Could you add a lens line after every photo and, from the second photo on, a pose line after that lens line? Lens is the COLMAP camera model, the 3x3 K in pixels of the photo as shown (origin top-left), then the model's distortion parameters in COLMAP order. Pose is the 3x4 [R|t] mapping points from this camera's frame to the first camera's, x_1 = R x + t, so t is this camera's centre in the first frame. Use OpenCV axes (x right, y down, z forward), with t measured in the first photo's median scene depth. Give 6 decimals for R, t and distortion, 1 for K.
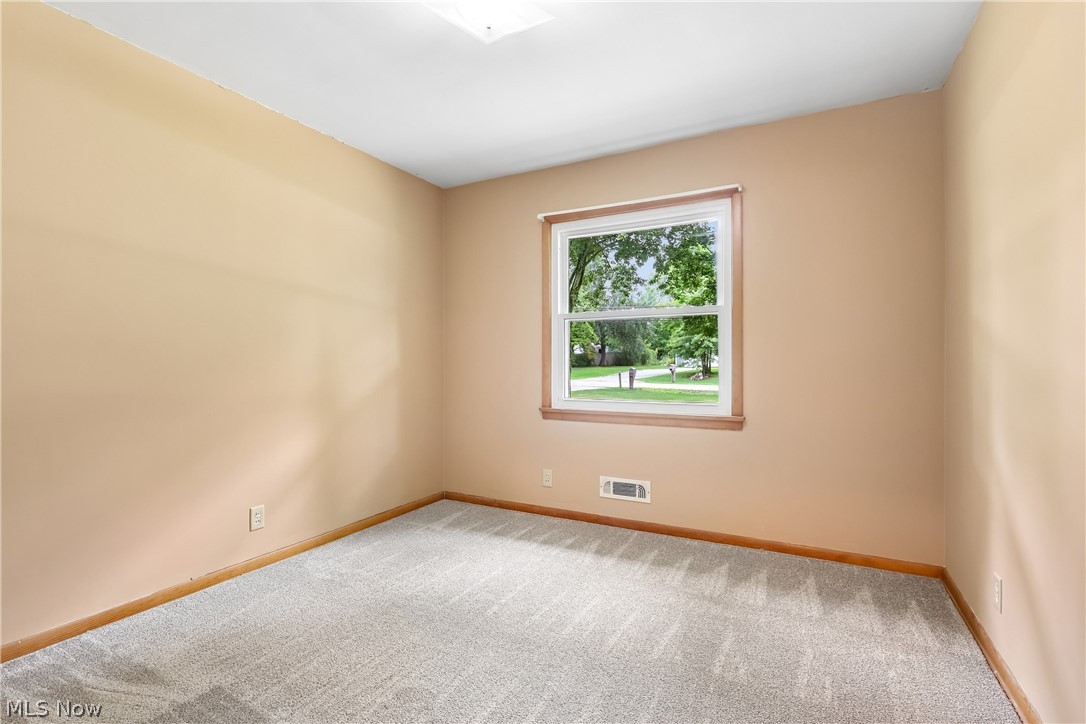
lens RADIAL K [[508.5, 0, 536.5], [0, 508.5, 356.1], [0, 0, 1]] dist [-0.000611, -0.000027]
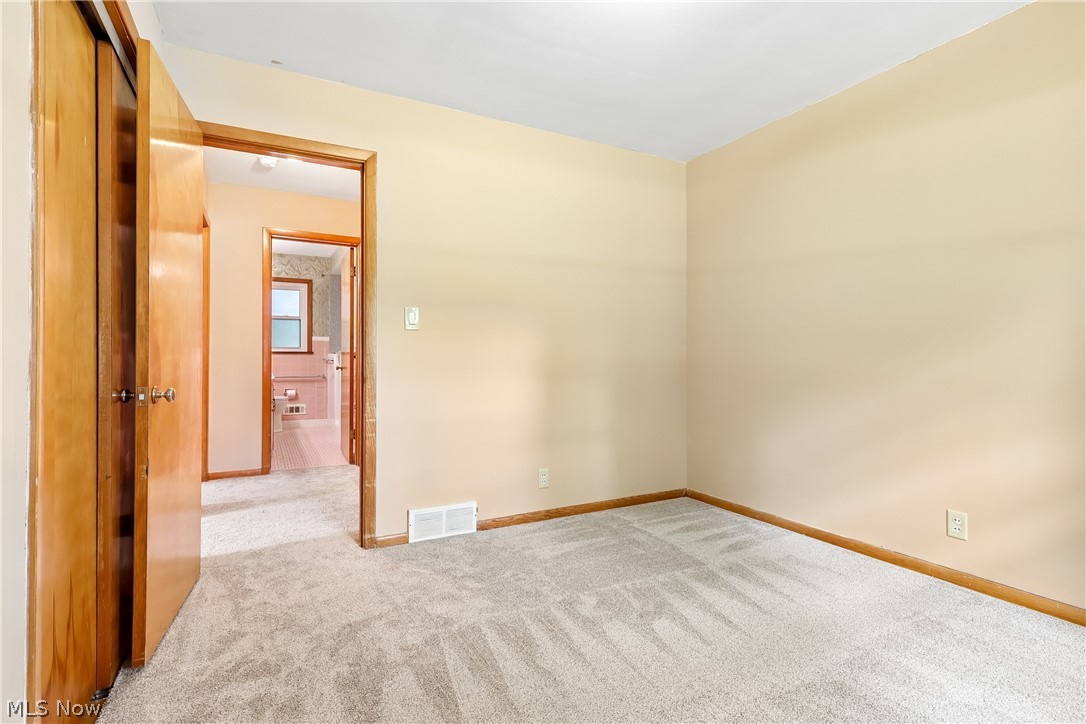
lens RADIAL K [[508.5, 0, 536.5], [0, 508.5, 356.1], [0, 0, 1]] dist [-0.000611, -0.000027]
pose [[-0.559268, -0.008493, -0.828943, 0.664421], [0.013021, 0.999734, -0.019028, 0.053394], [0.828884, -0.021435, -0.559009, 1.088820]]
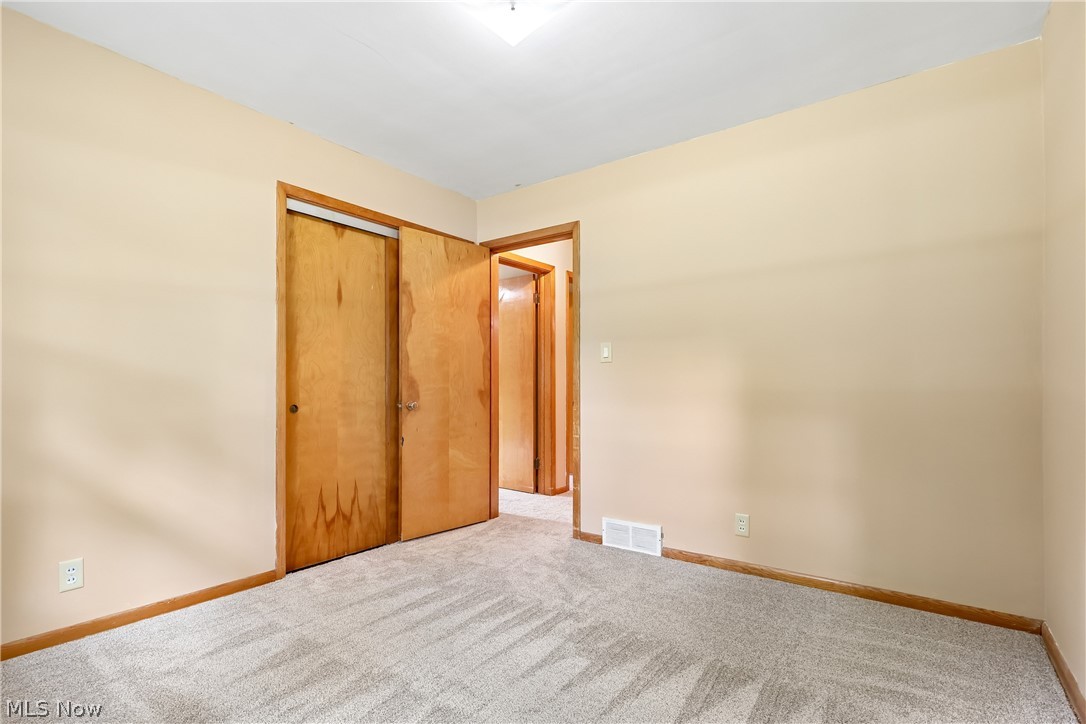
lens RADIAL K [[524.2, 0, 543.8], [0, 524.2, 382.8], [0, 0, 1]] dist [0.003477, 0.000438]
pose [[-0.991086, -0.006643, 0.133055, -0.234509], [-0.010100, 0.999628, -0.025321, 0.060297], [-0.132837, -0.026439, -0.990785, 1.648272]]
